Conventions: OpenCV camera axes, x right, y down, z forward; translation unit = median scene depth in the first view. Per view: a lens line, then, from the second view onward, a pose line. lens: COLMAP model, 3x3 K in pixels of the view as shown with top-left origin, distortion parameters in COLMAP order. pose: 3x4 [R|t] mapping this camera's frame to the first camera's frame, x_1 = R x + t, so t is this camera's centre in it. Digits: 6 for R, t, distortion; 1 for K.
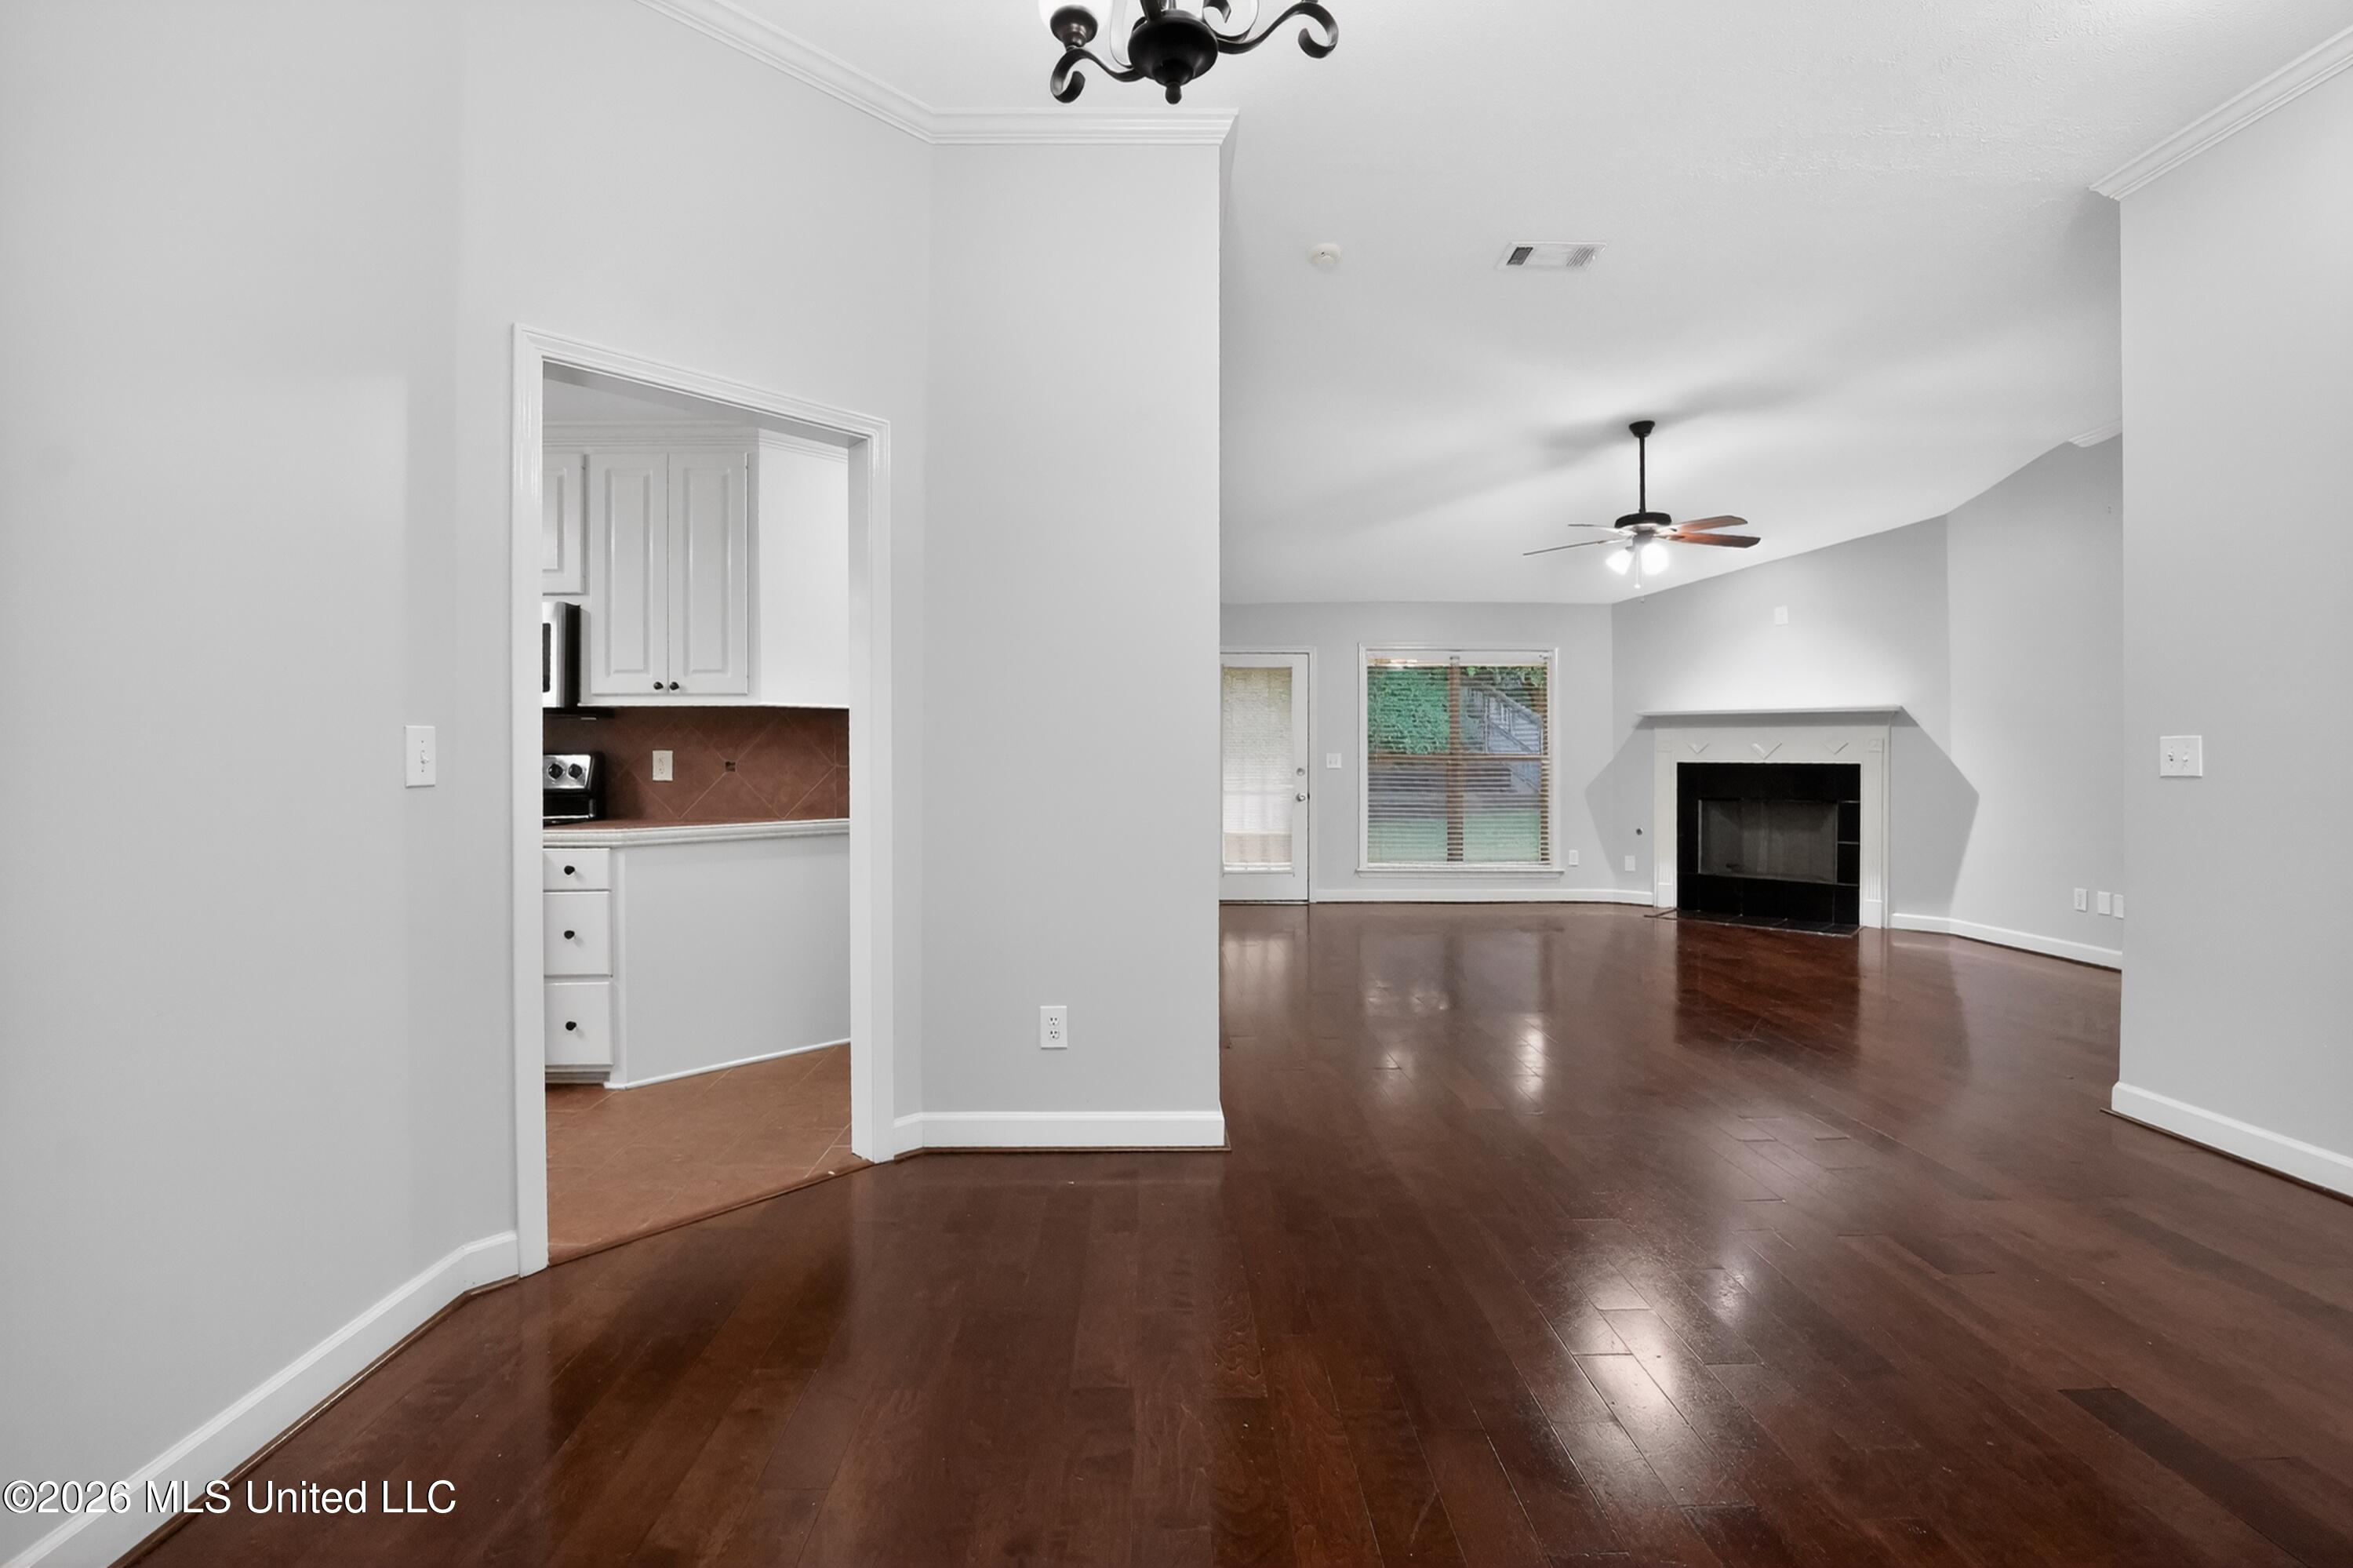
lens RADIAL K [[999.4, 0, 1151.4], [0, 999.4, 749.5], [0, 0, 1]] dist [-0.014105, 0.000100]
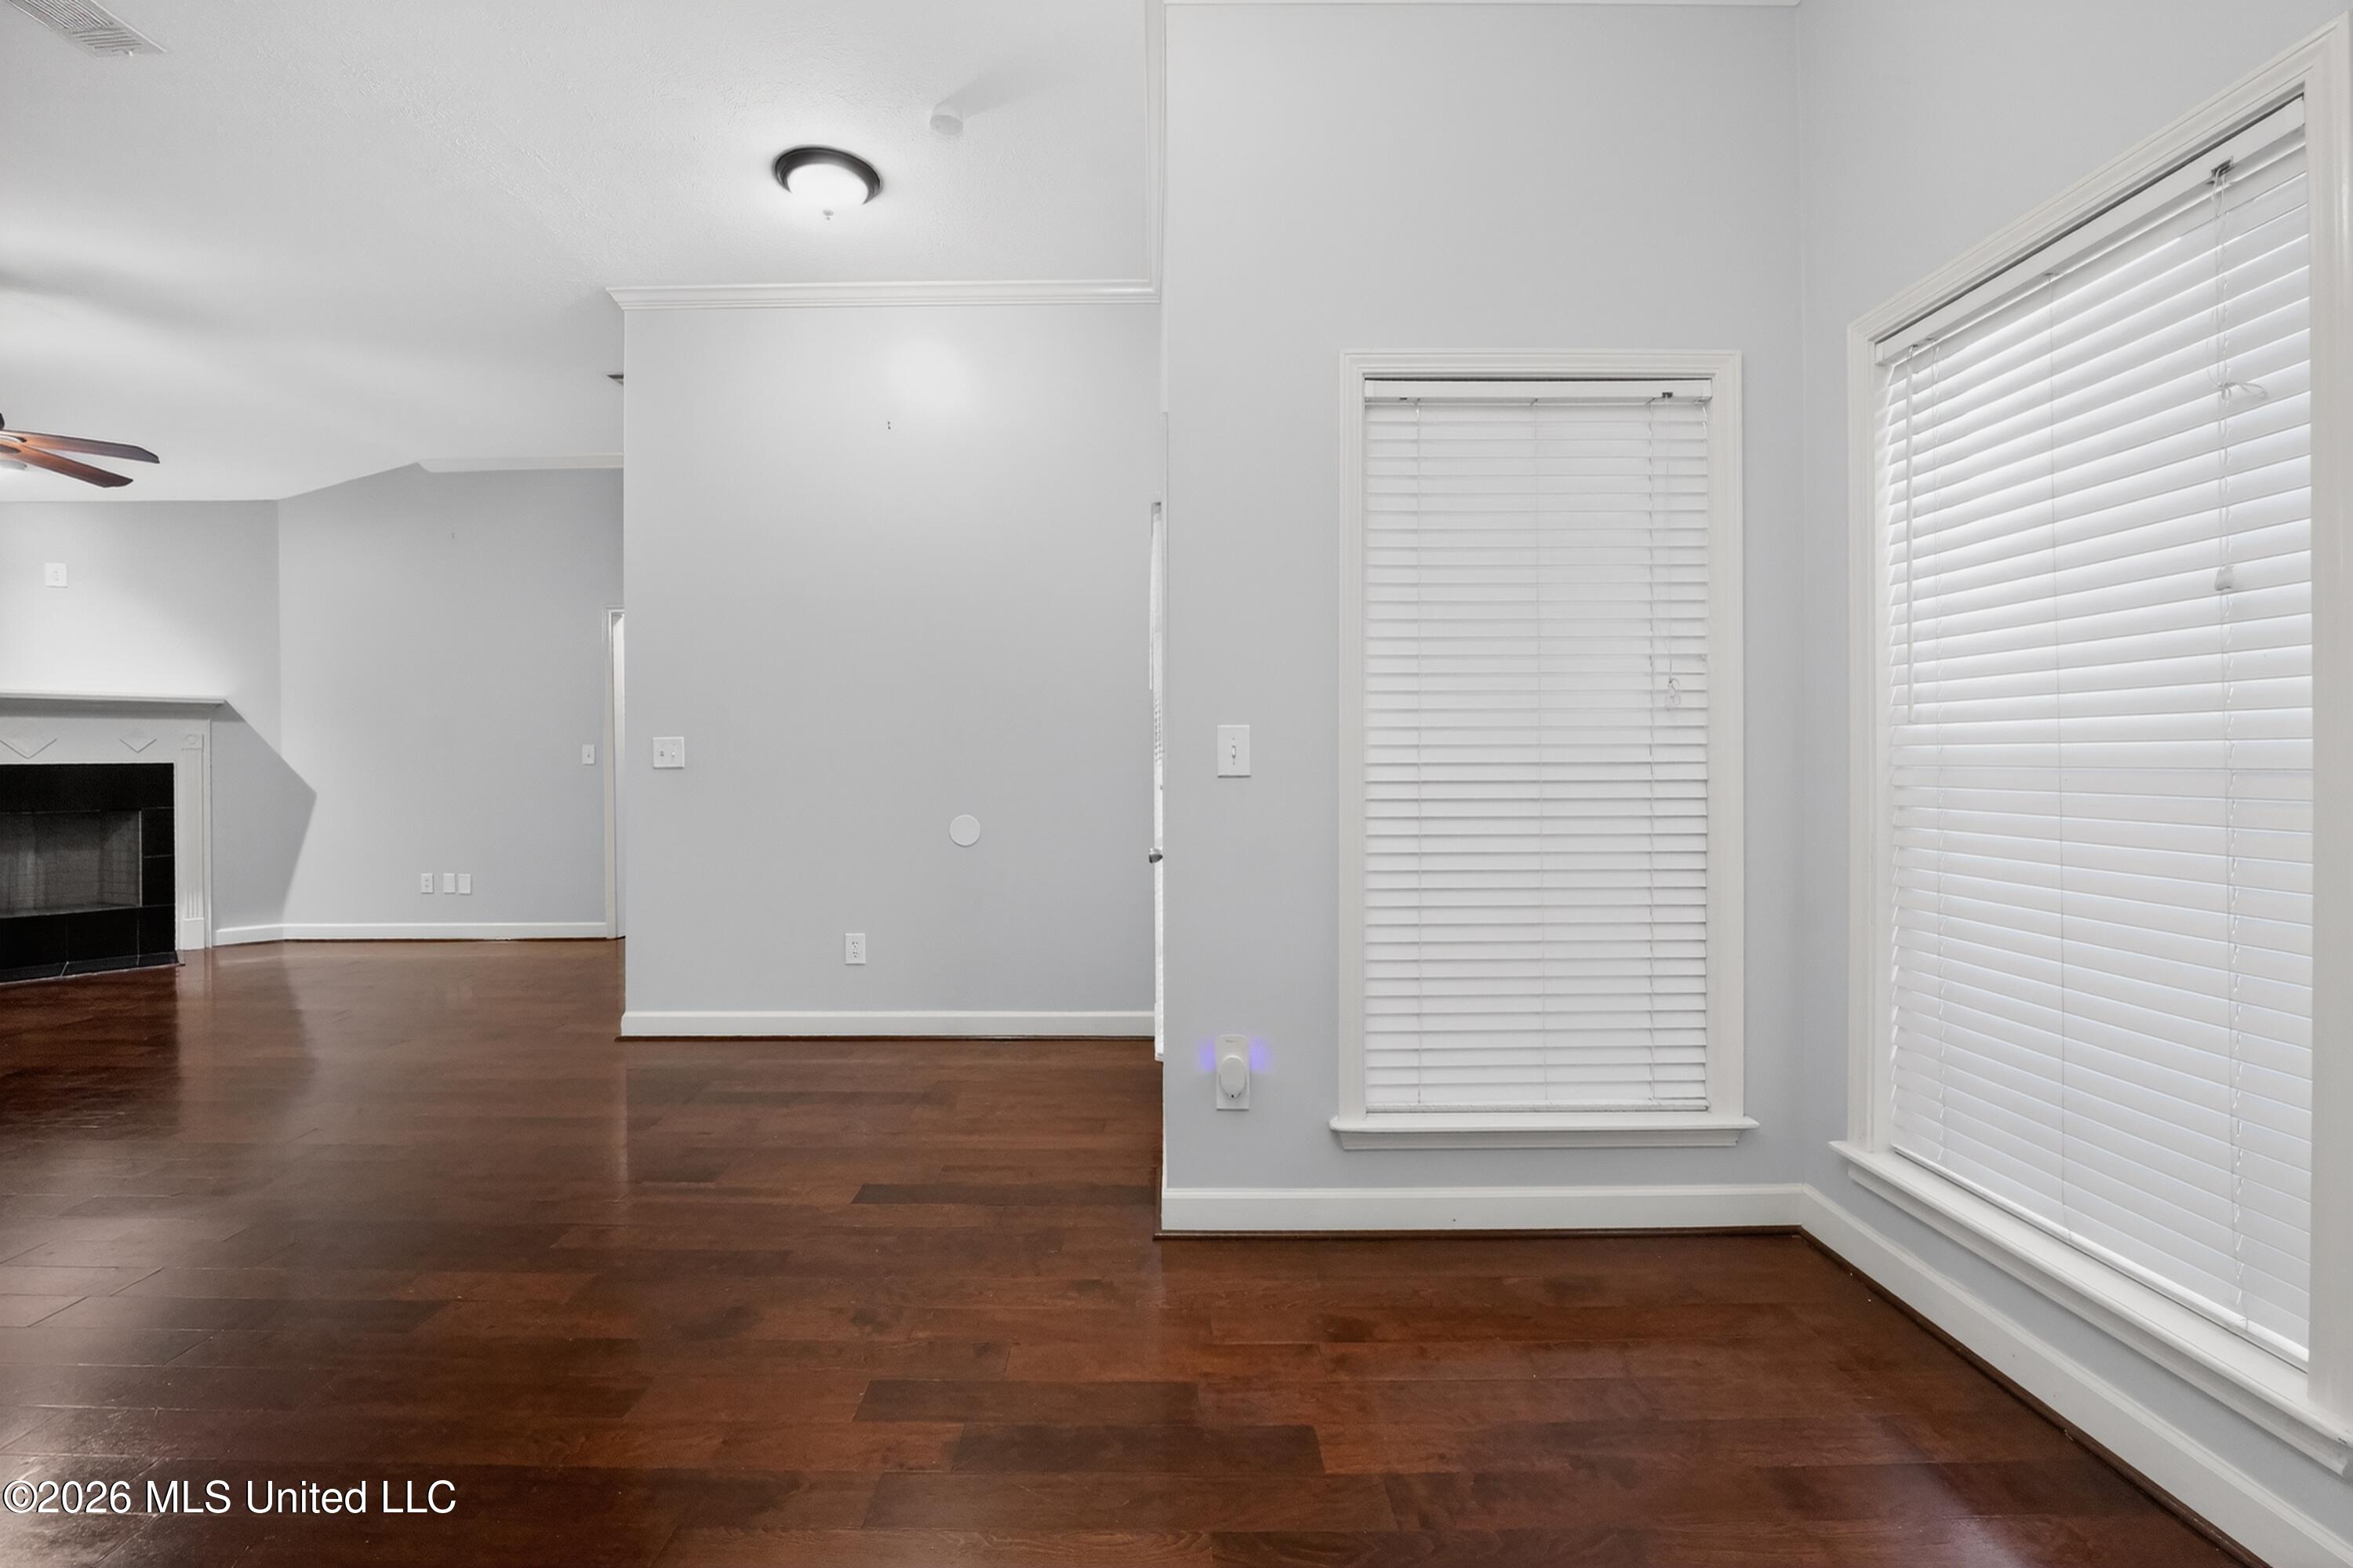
lens RADIAL K [[999.4, 0, 1151.4], [0, 999.4, 749.5], [0, 0, 1]] dist [-0.014105, 0.000100]
pose [[0.025168, 0.000308, 0.999683, -0.123148], [-0.001971, 0.999998, -0.000259, 0.000888], [-0.999681, -0.001964, 0.025168, 0.135150]]
